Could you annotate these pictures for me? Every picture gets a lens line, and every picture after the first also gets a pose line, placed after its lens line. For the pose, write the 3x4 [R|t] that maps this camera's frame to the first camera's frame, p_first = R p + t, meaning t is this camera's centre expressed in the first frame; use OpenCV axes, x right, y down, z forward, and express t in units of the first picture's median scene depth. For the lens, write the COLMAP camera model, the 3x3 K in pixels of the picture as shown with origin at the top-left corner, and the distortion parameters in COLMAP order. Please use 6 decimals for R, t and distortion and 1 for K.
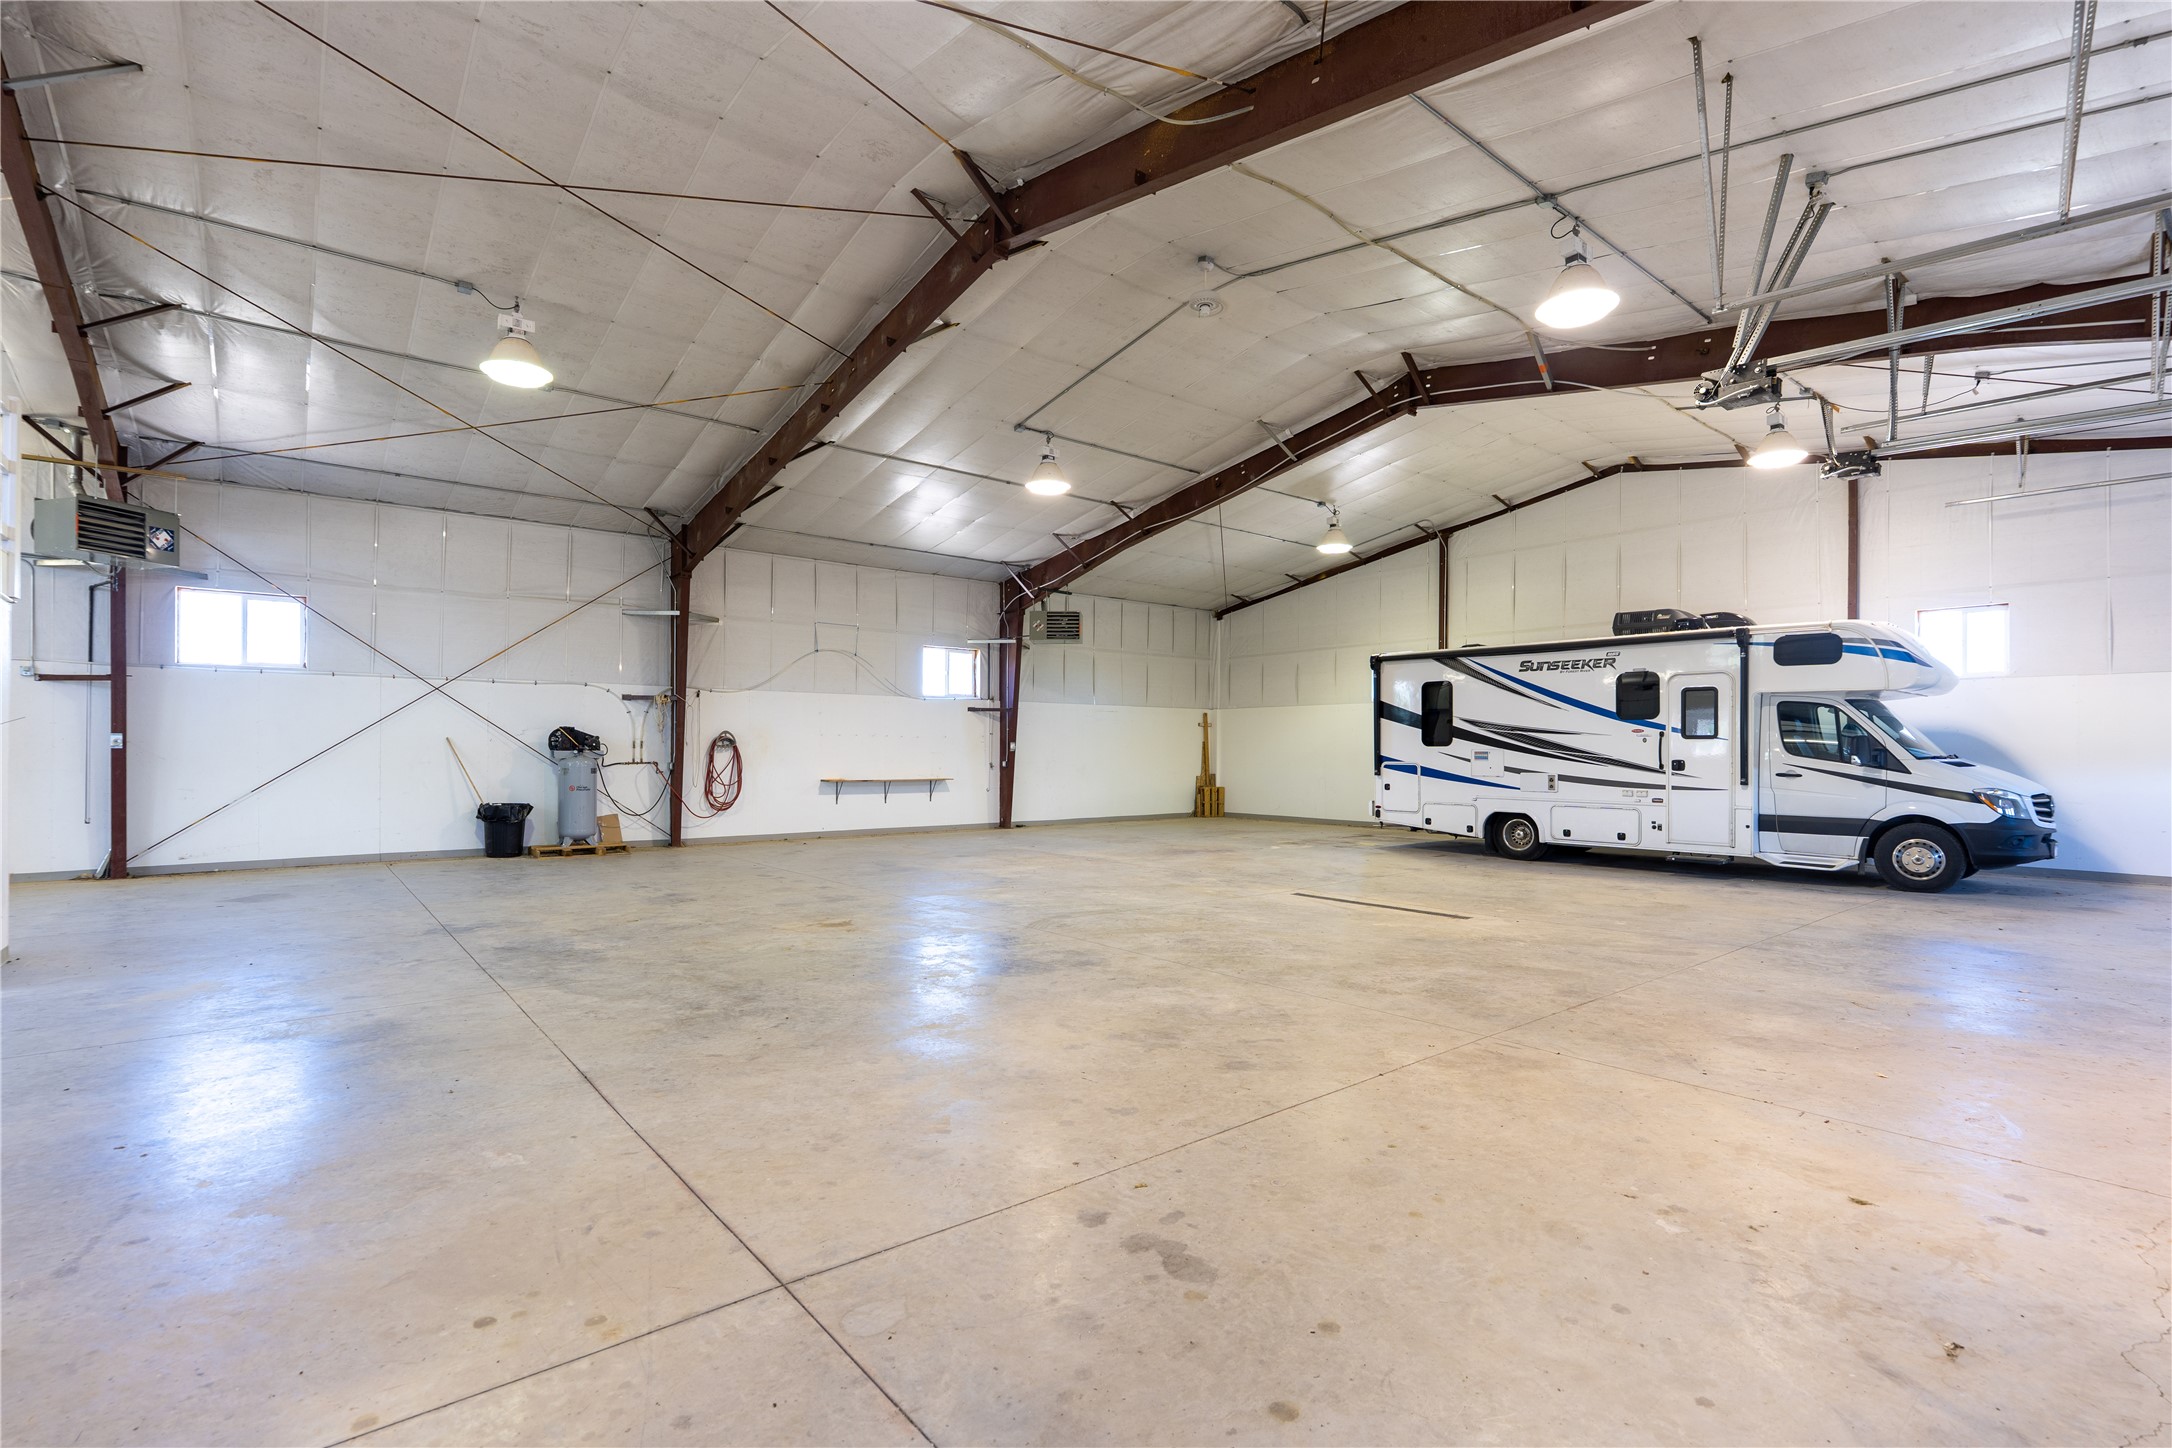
lens RADIAL K [[996.8, 0, 1085.0], [0, 996.8, 747.8], [0, 0, 1]] dist [-0.003775, 0.000421]
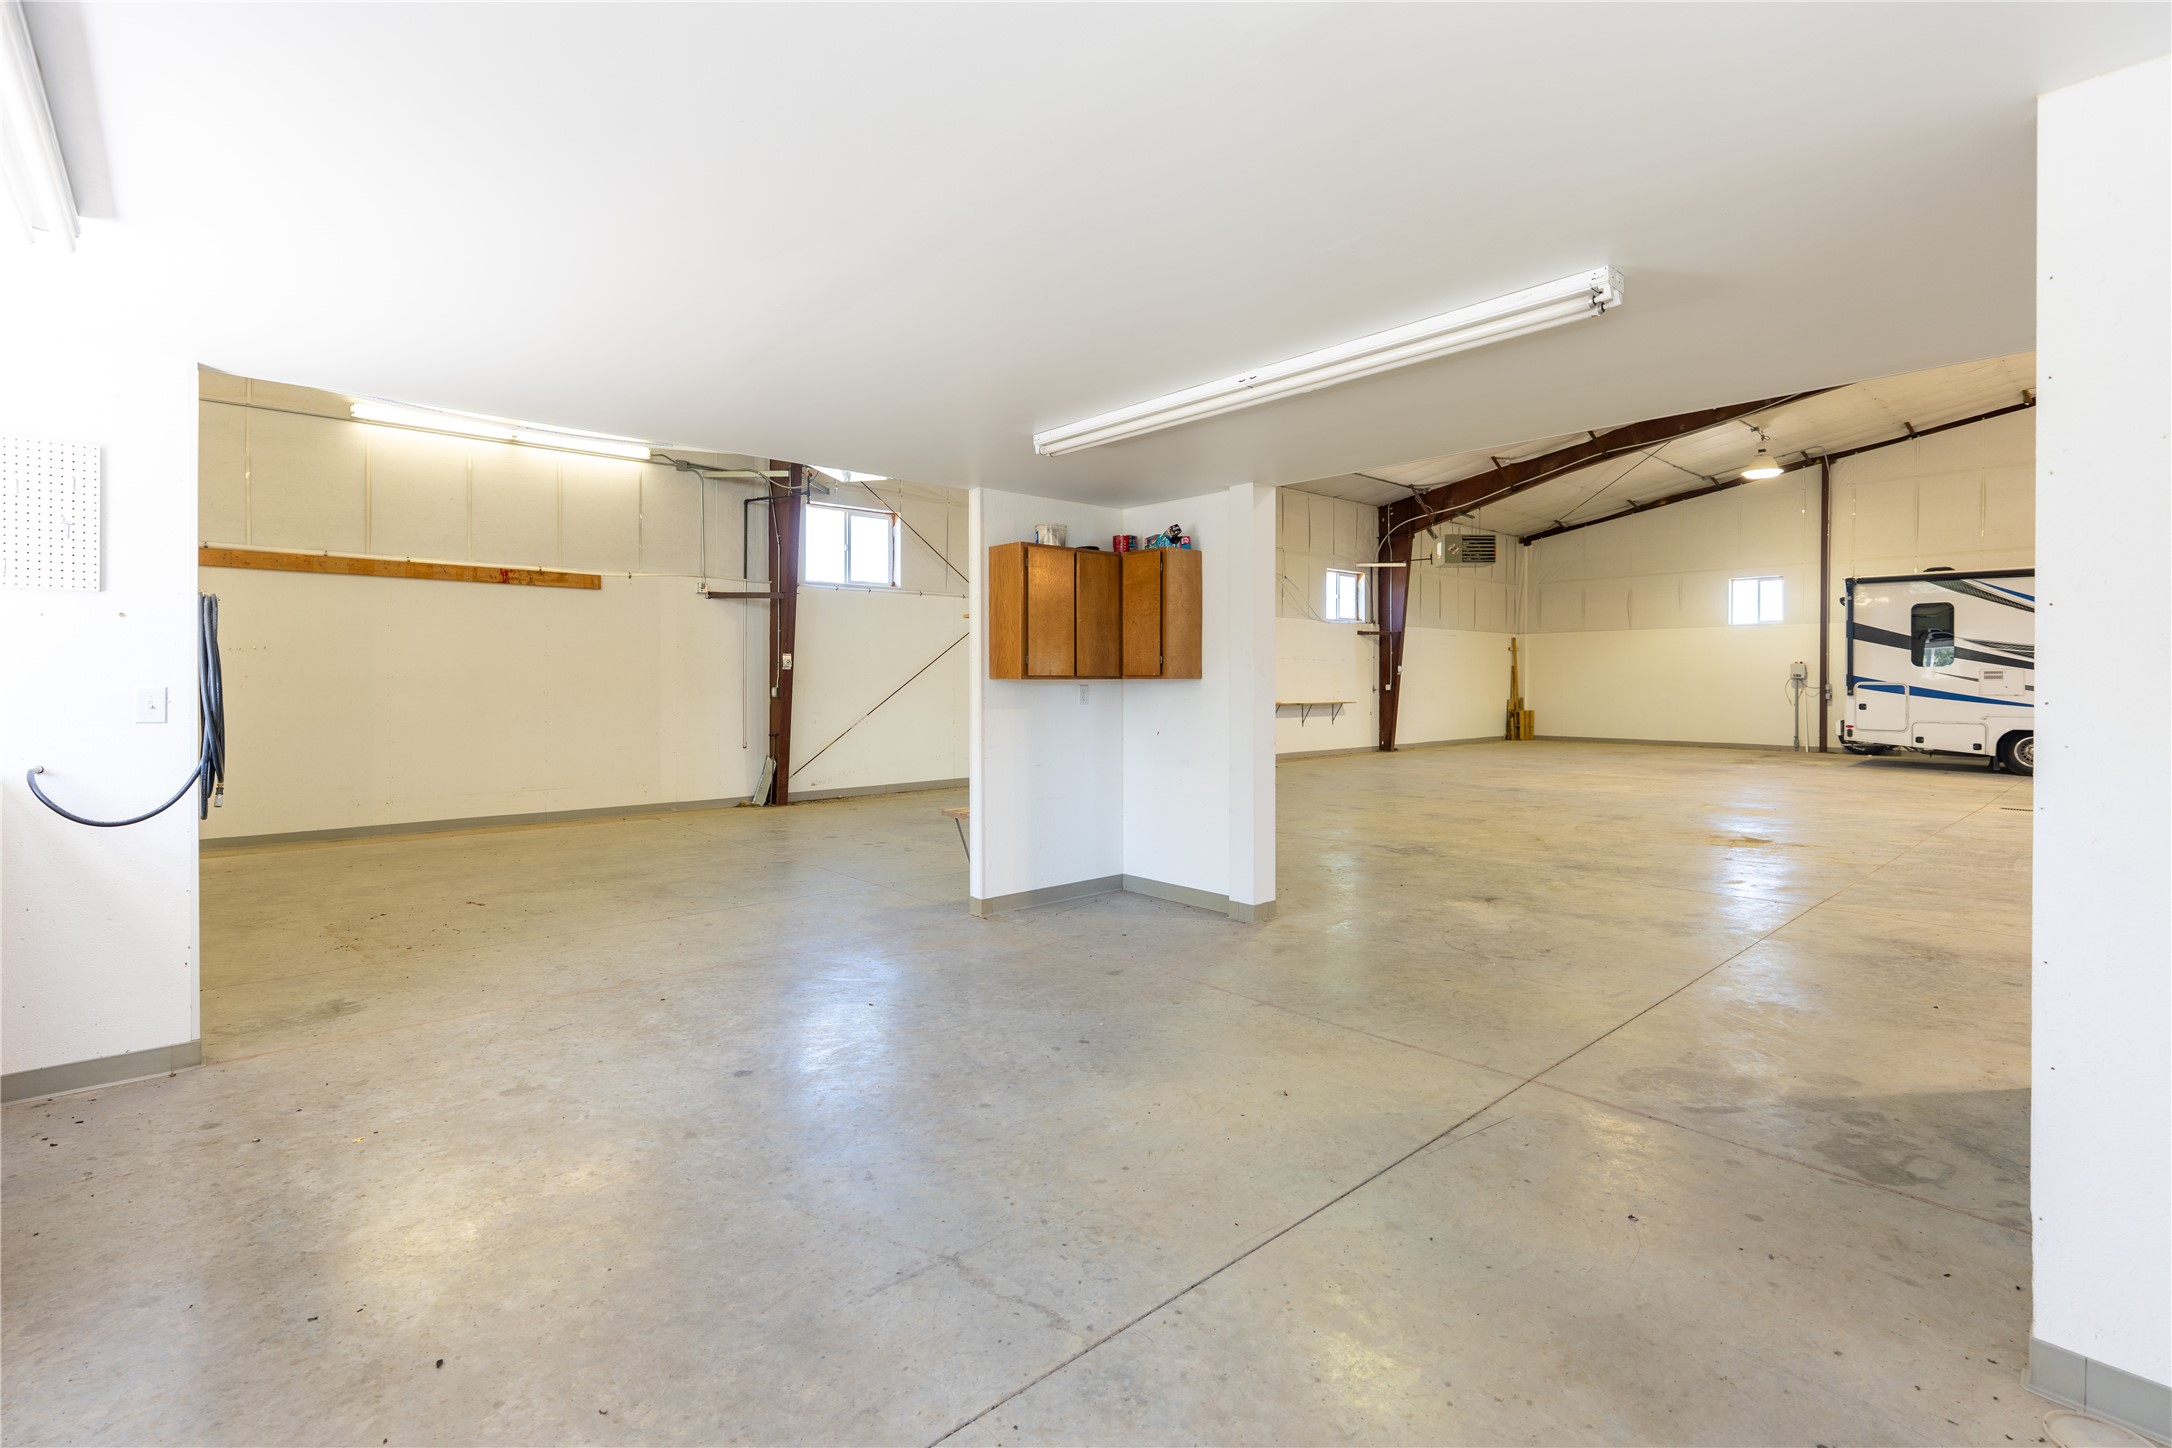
lens RADIAL K [[987.9, 0, 1087.6], [0, 987.9, 687.3], [0, 0, 1]] dist [-0.002231, 0.000234]
pose [[0.998935, -0.003760, 0.045982, -0.567704], [0.003342, 0.999952, 0.009163, 0.007957], [-0.046014, -0.008999, 0.998900, 0.029842]]
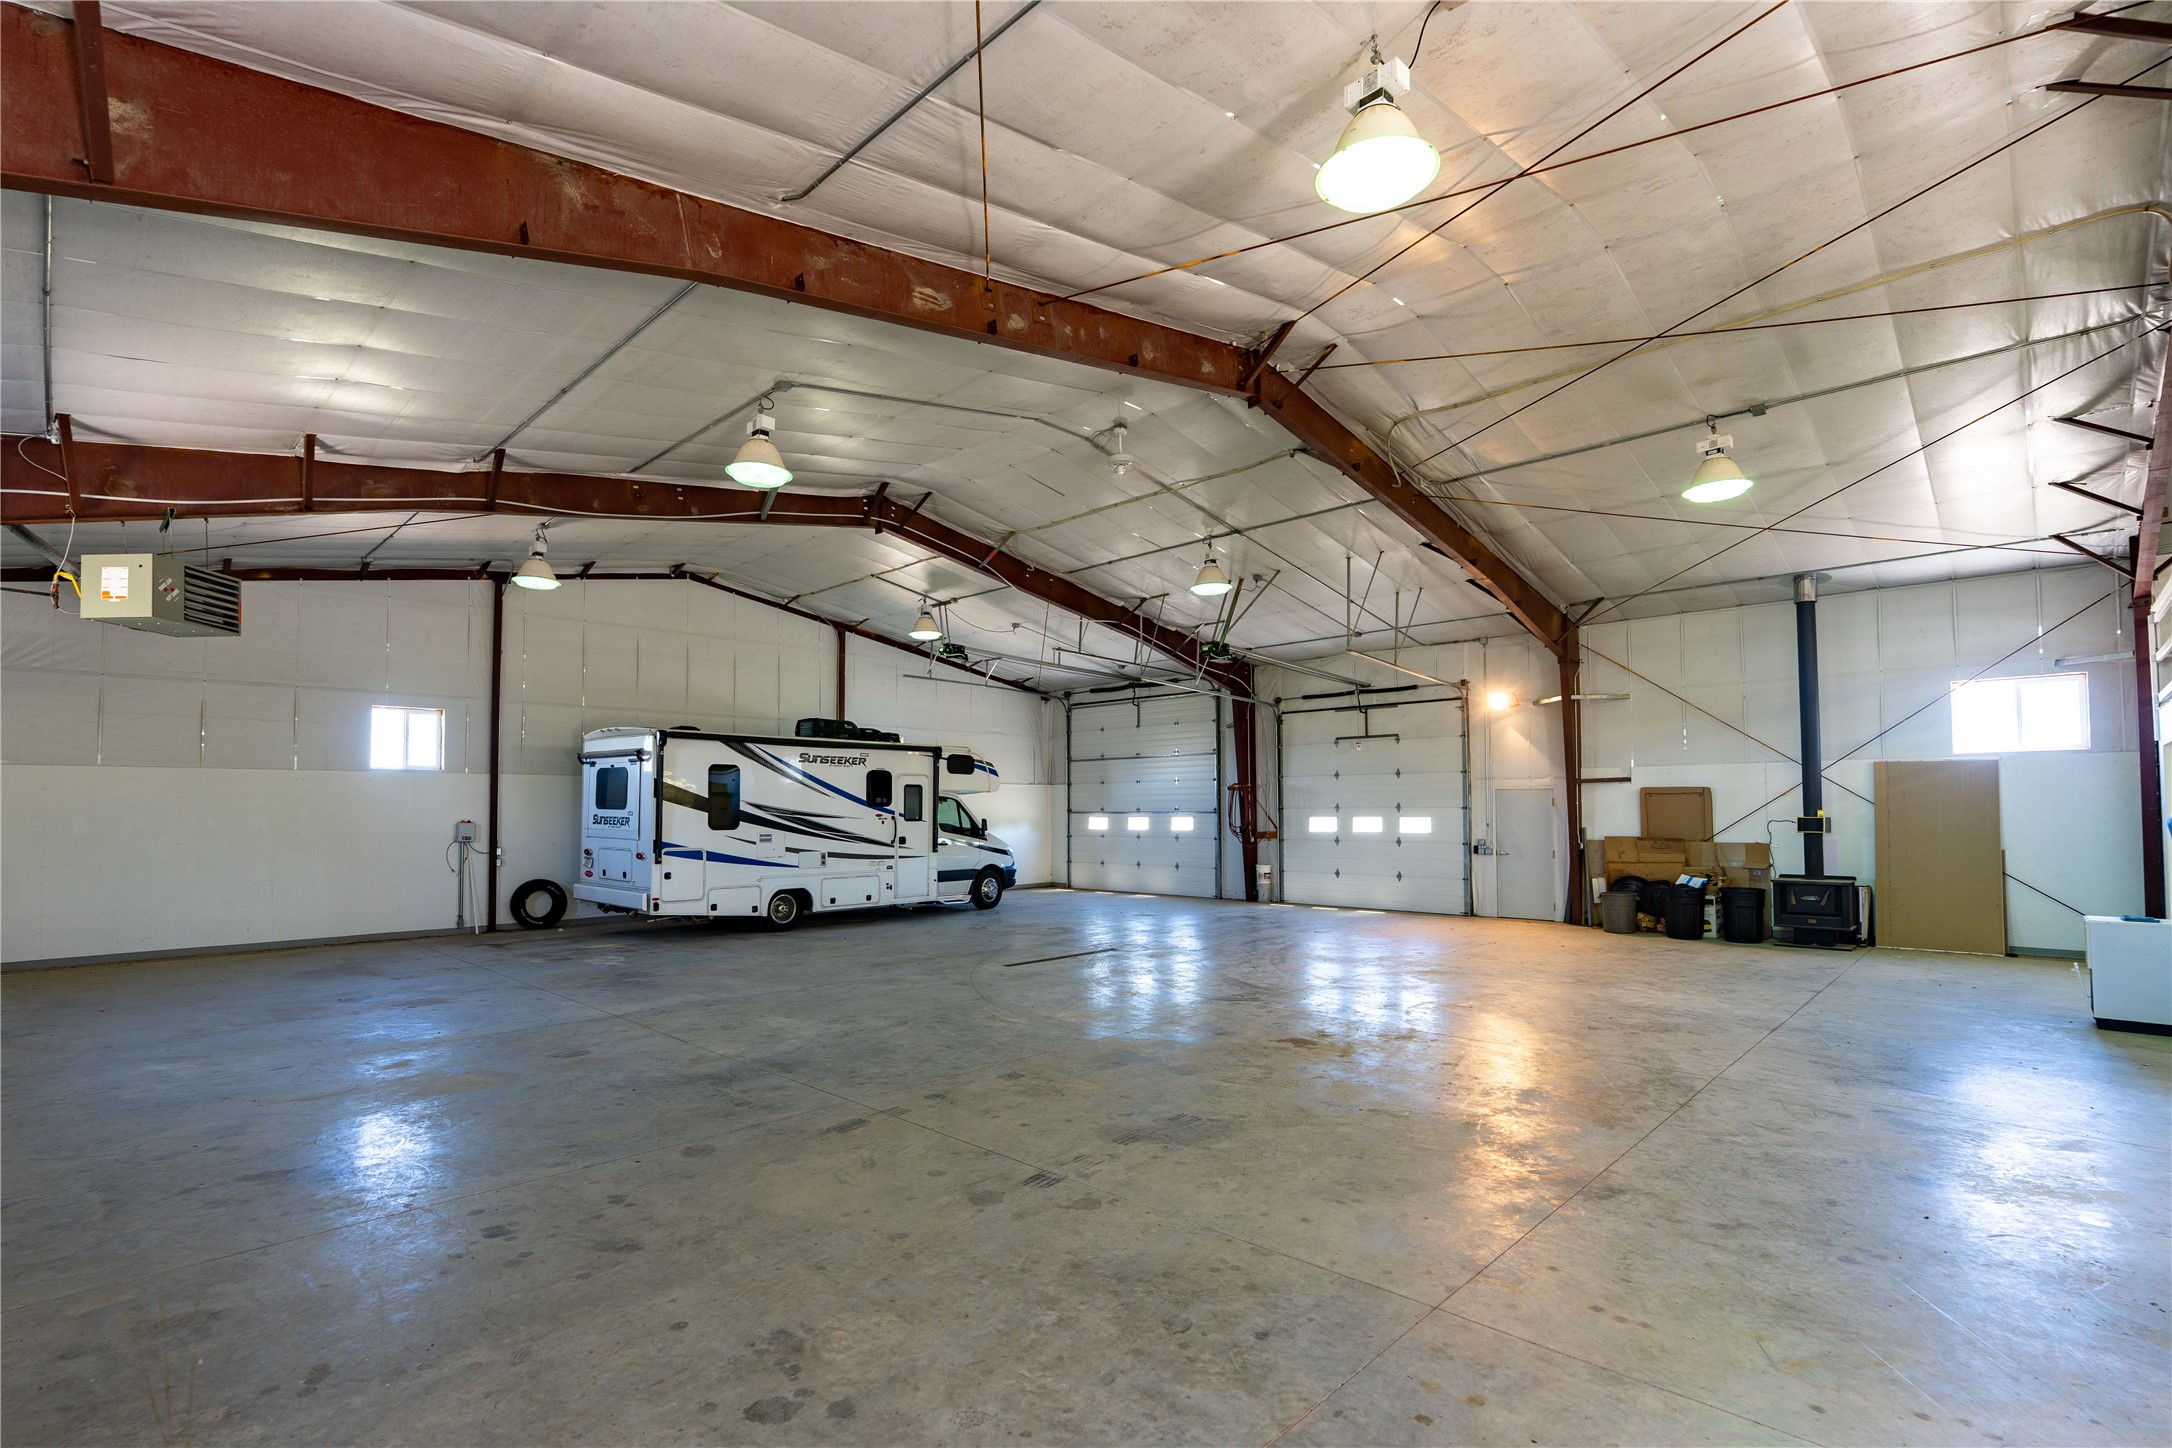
lens RADIAL K [[1001.2, 0, 1076.2], [0, 1001.2, 772.7], [0, 0, 1]] dist [-0.009915, 0.000473]
pose [[-0.112657, 0.033632, 0.993065, -0.684545], [0.003006, 0.999434, -0.033507, -0.024436], [-0.993629, -0.000789, -0.112695, 0.777182]]
